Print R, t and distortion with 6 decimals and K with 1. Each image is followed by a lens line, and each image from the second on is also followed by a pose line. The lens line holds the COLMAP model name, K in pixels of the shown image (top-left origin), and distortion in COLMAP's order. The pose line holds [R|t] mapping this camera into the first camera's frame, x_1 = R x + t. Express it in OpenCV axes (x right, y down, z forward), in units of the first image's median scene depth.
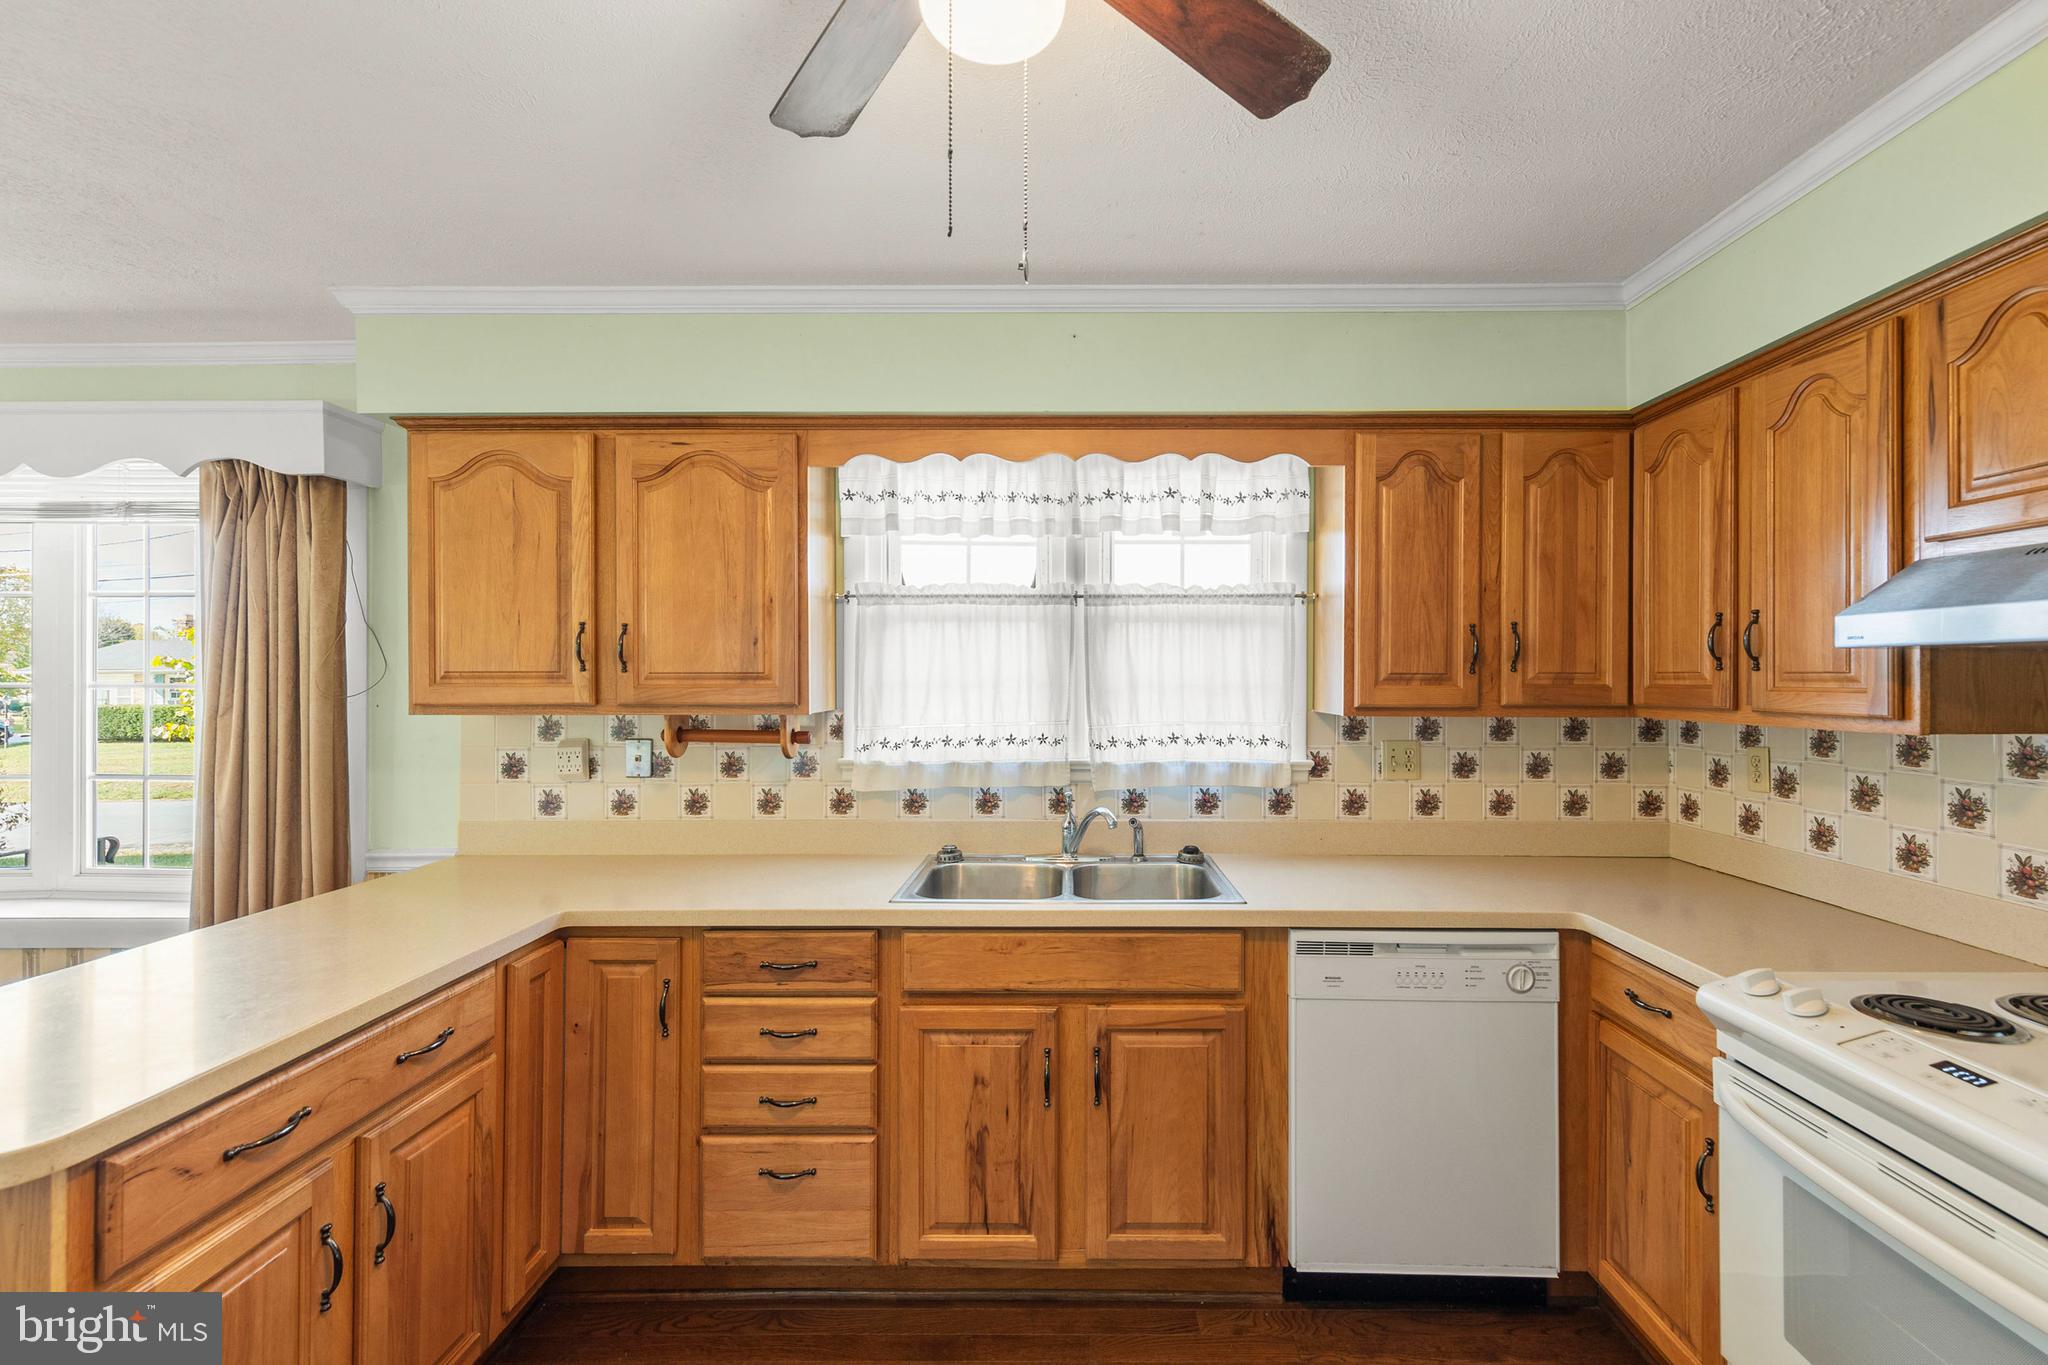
lens RADIAL K [[882.4, 0, 1036.5], [0, 882.4, 670.4], [0, 0, 1]] dist [0.009114, -0.000928]
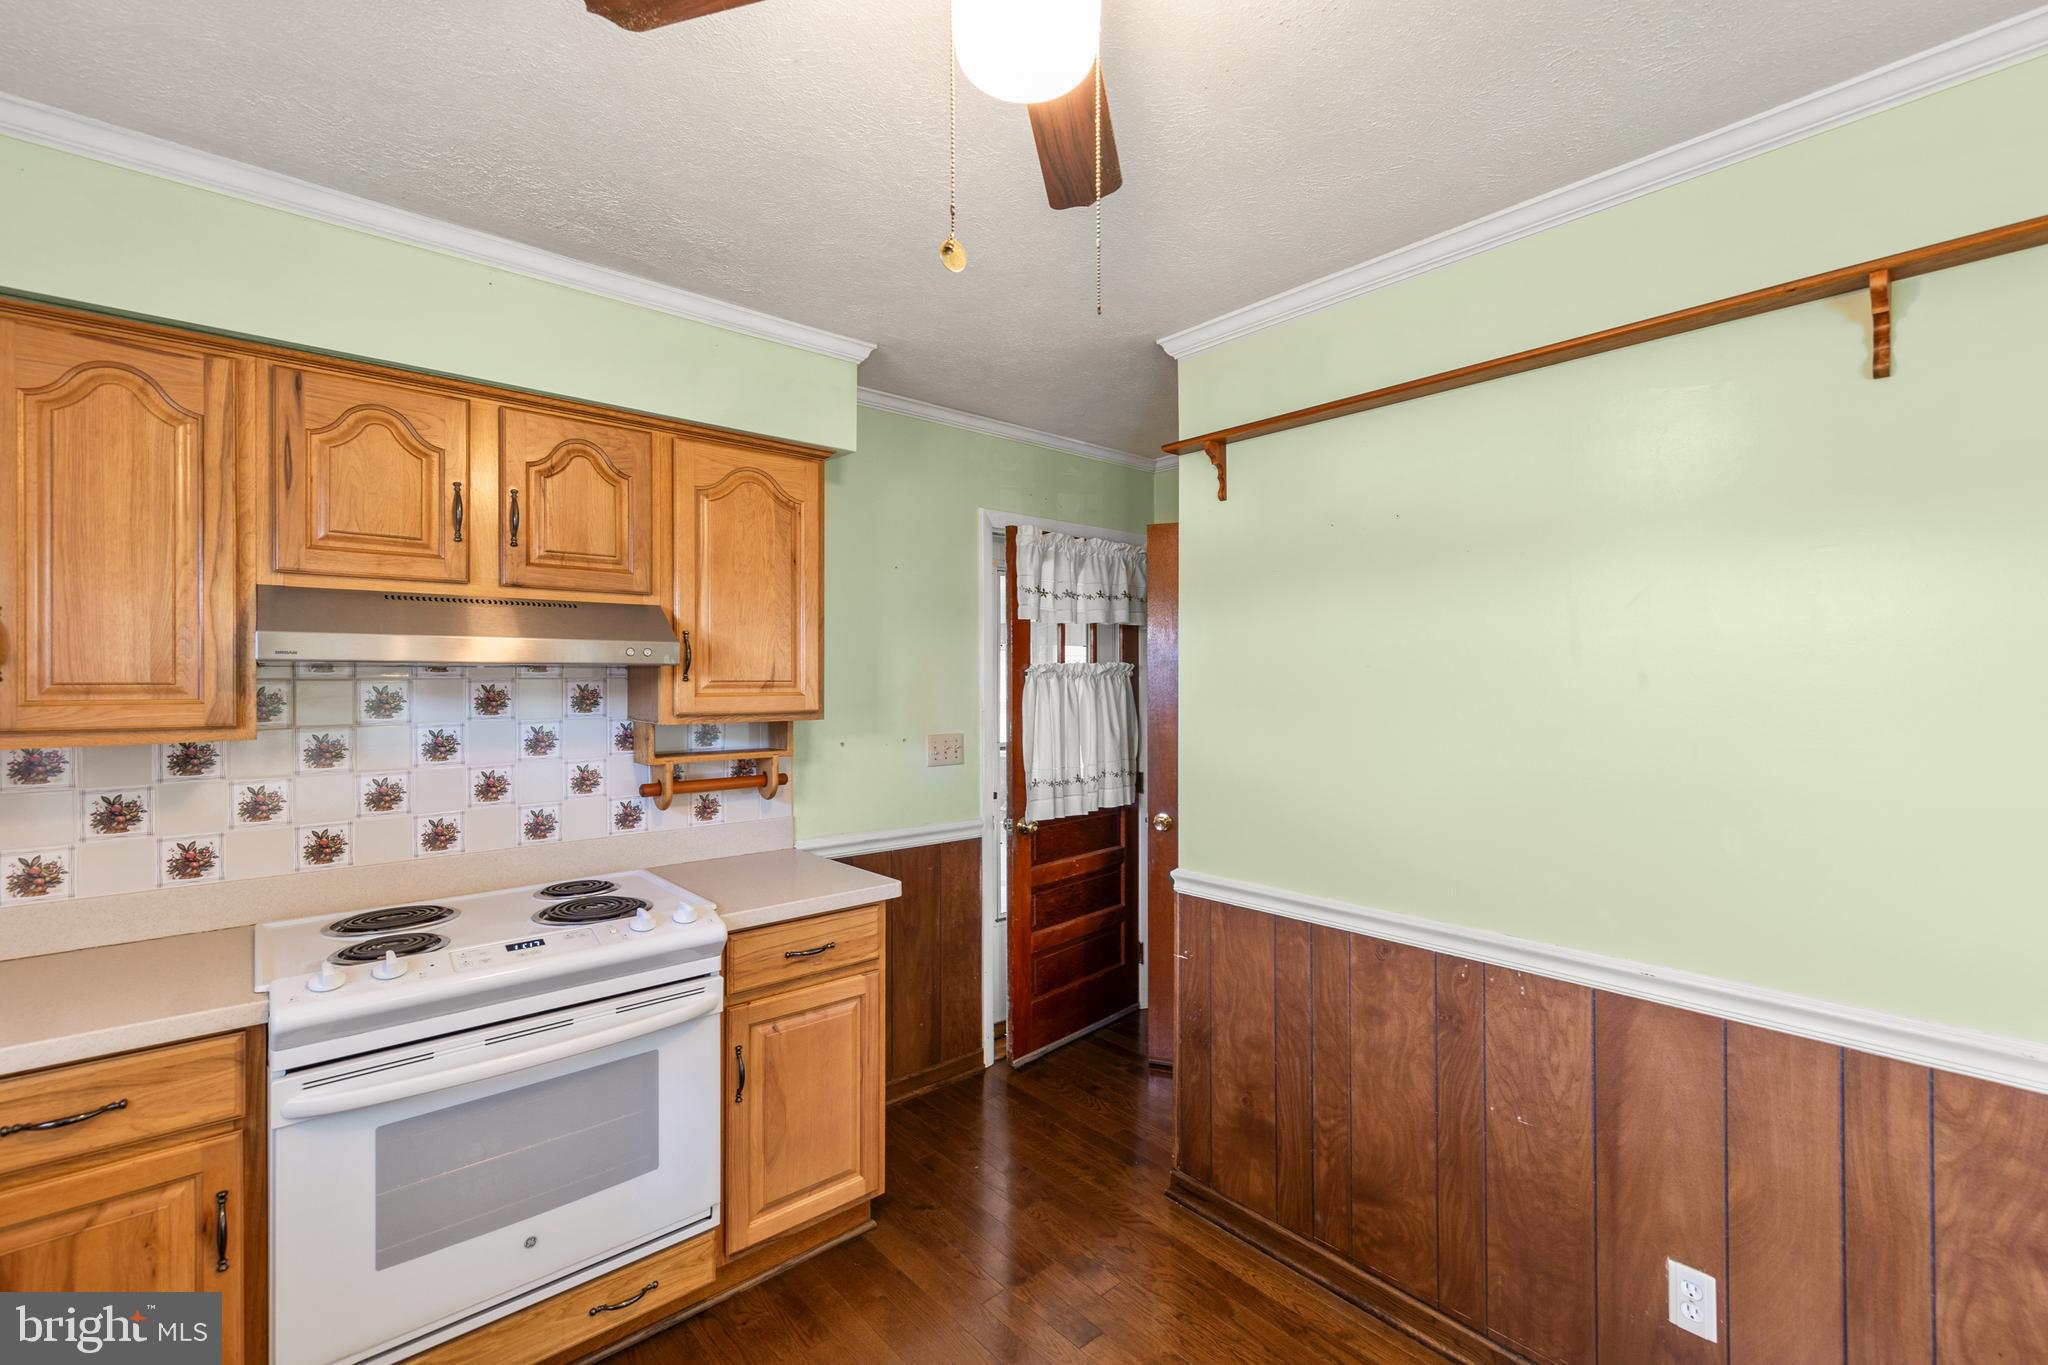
lens RADIAL K [[882.4, 0, 1025.8], [0, 882.4, 684.4], [0, 0, 1]] dist [0.009114, -0.000928]
pose [[-0.669179, -0.002016, 0.743098, -0.361253], [-0.002448, 0.999997, 0.000508, -0.000271], [-0.743097, -0.001479, -0.669182, 0.742105]]
